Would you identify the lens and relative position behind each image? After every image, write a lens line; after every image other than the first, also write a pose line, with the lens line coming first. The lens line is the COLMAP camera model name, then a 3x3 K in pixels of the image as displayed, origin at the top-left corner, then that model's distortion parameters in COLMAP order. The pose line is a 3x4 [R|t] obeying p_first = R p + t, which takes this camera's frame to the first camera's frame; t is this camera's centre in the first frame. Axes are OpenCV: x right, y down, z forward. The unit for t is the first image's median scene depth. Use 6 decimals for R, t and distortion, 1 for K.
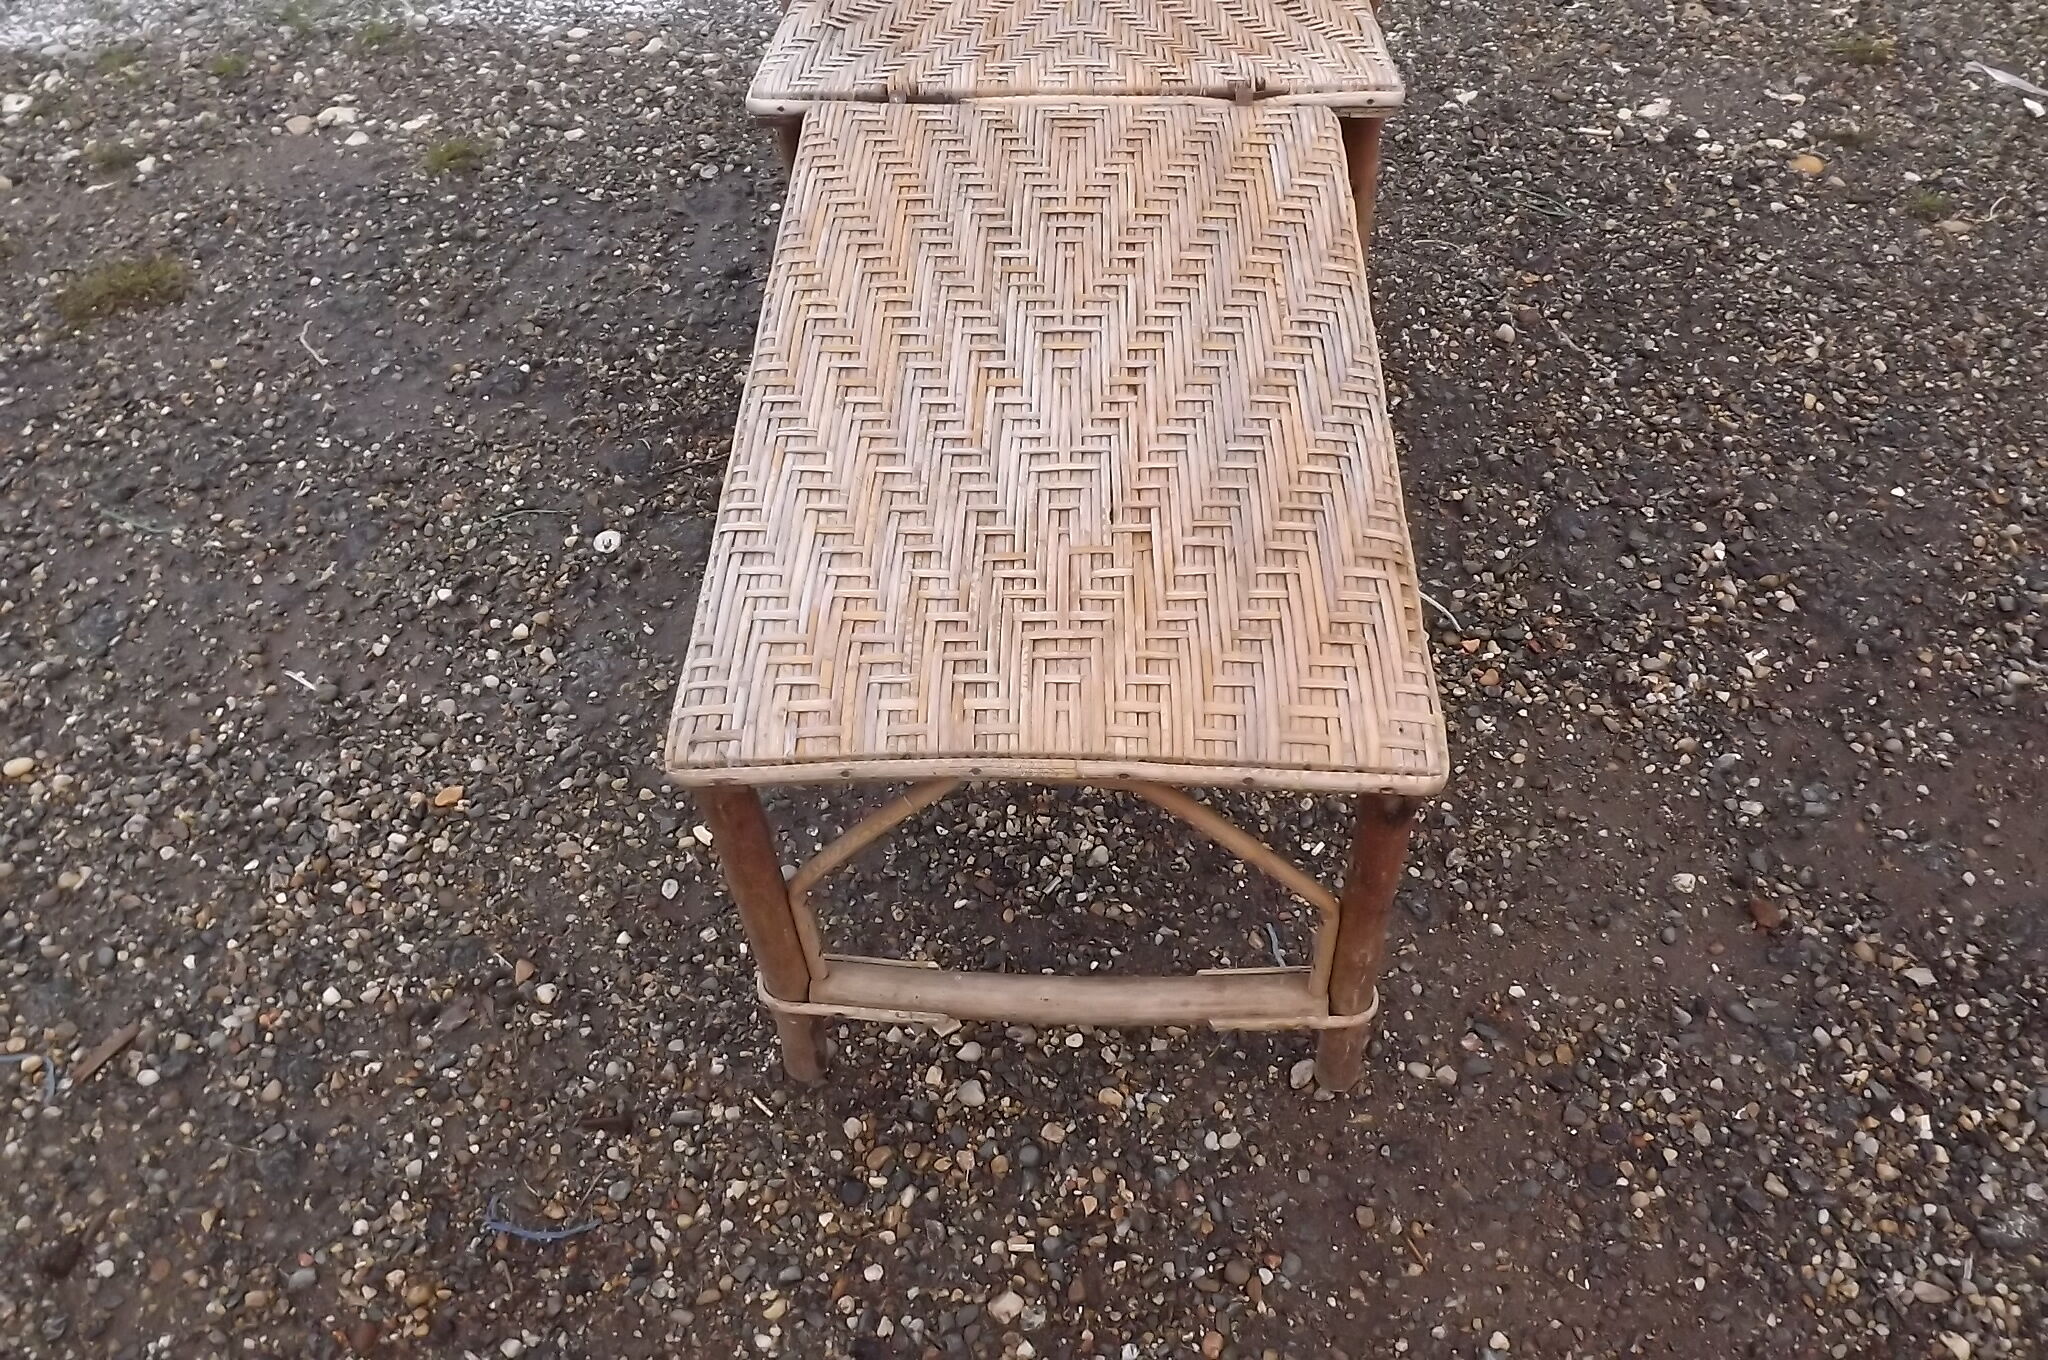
lens RADIAL K [[1480.4, 0, 1036.5], [0, 1480.4, 694.2], [0, 0, 1]] dist [-0.068491, 0.024382]
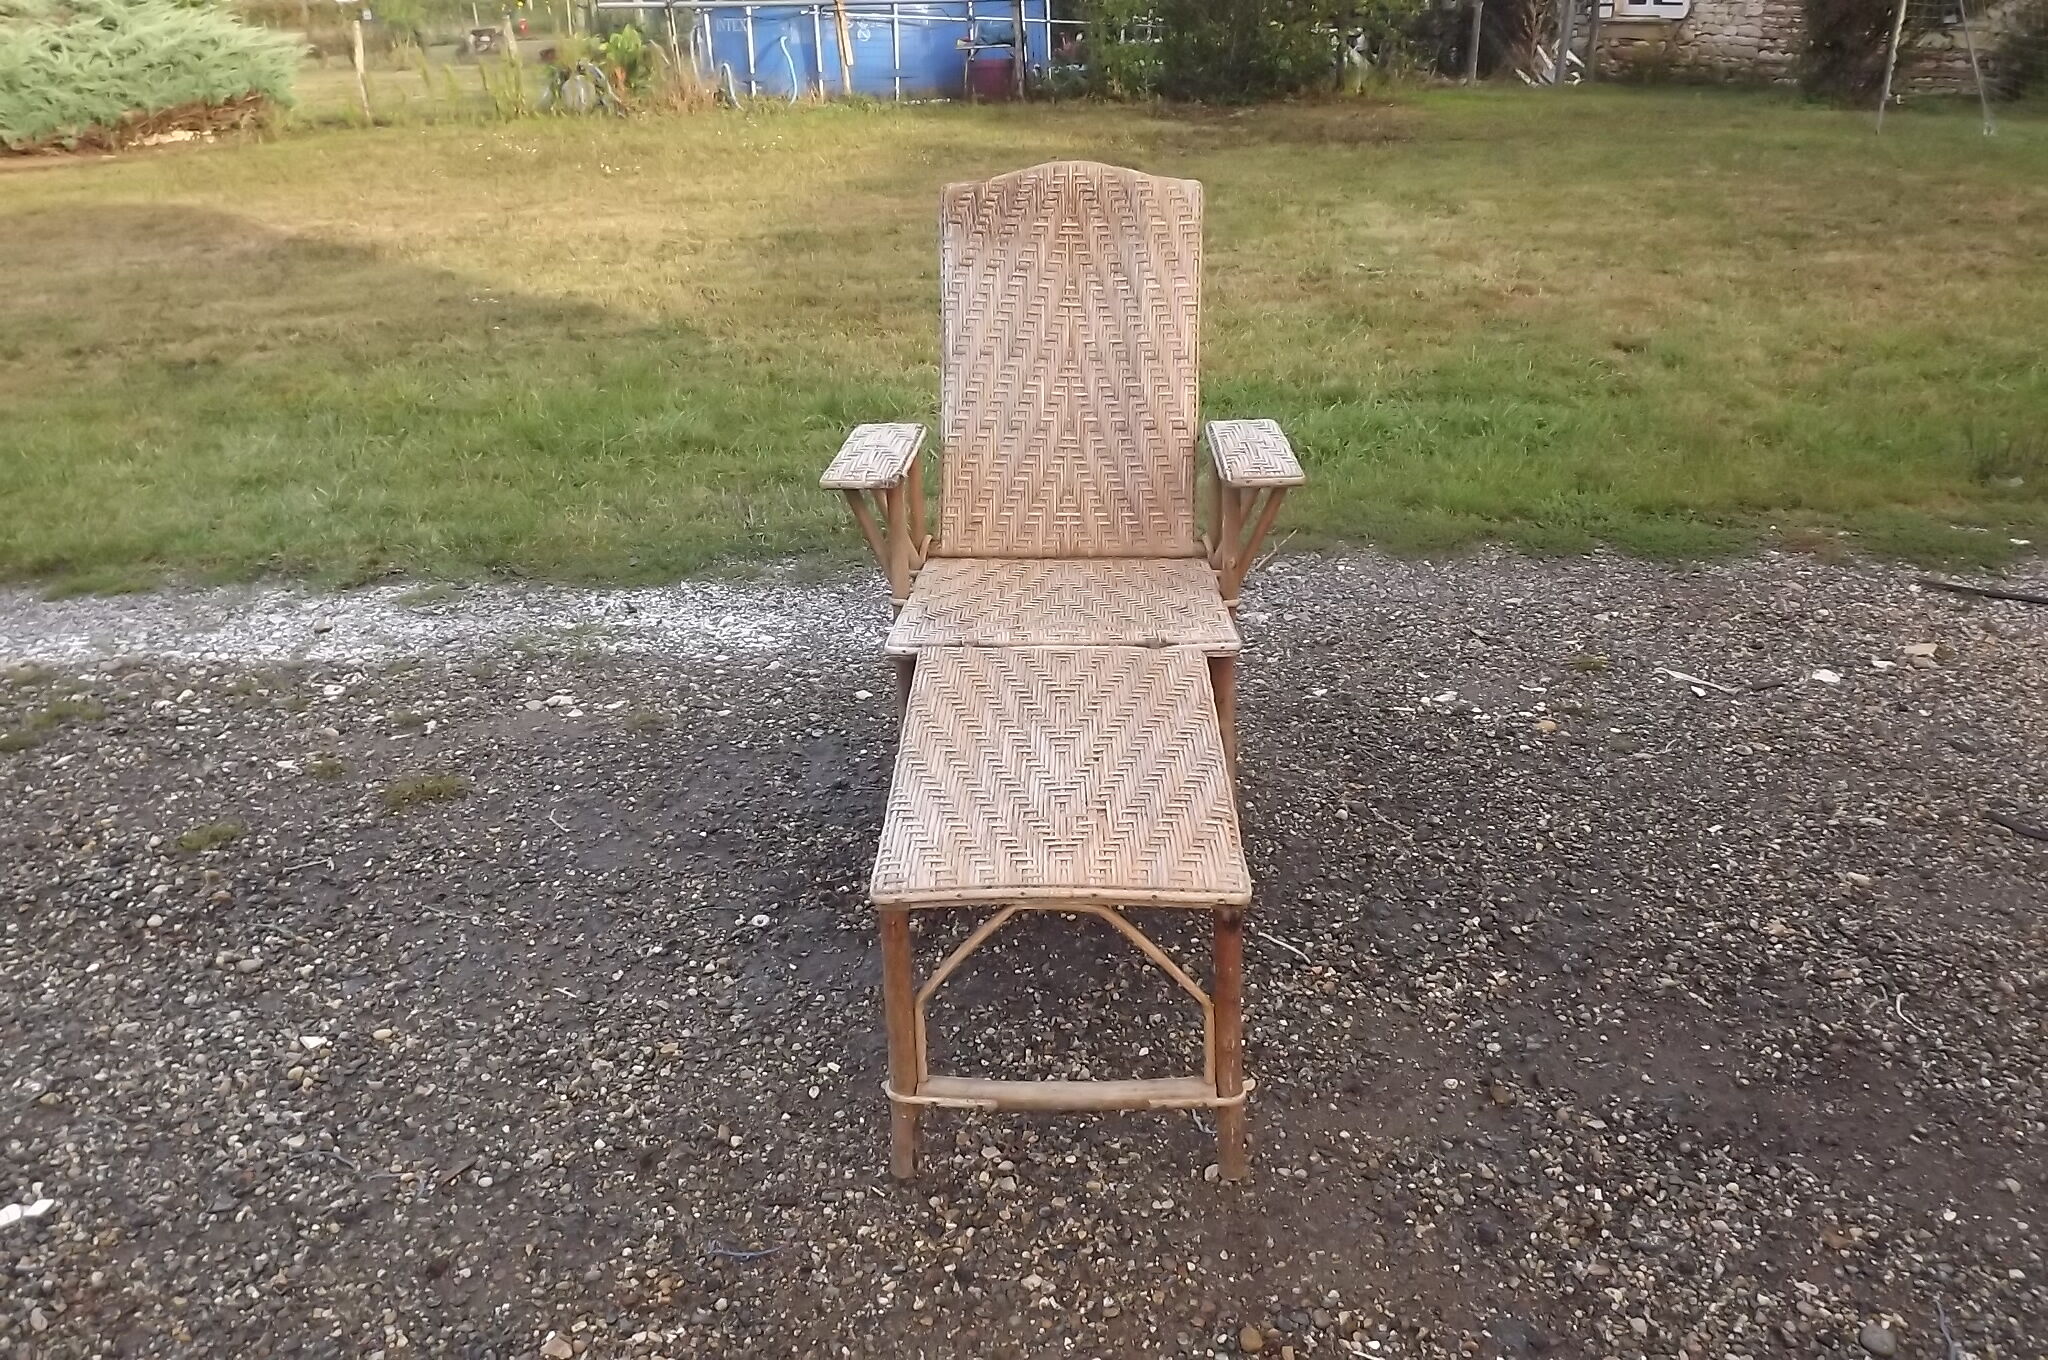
lens RADIAL K [[1480.4, 0, 1040.1], [0, 1480.4, 693.6], [0, 0, 1]] dist [-0.068491, 0.024382]
pose [[0.999868, 0.002218, 0.016075, -0.029458], [0.005130, 0.896602, -0.442808, 0.414487], [-0.015395, 0.442832, 0.896472, -0.565811]]
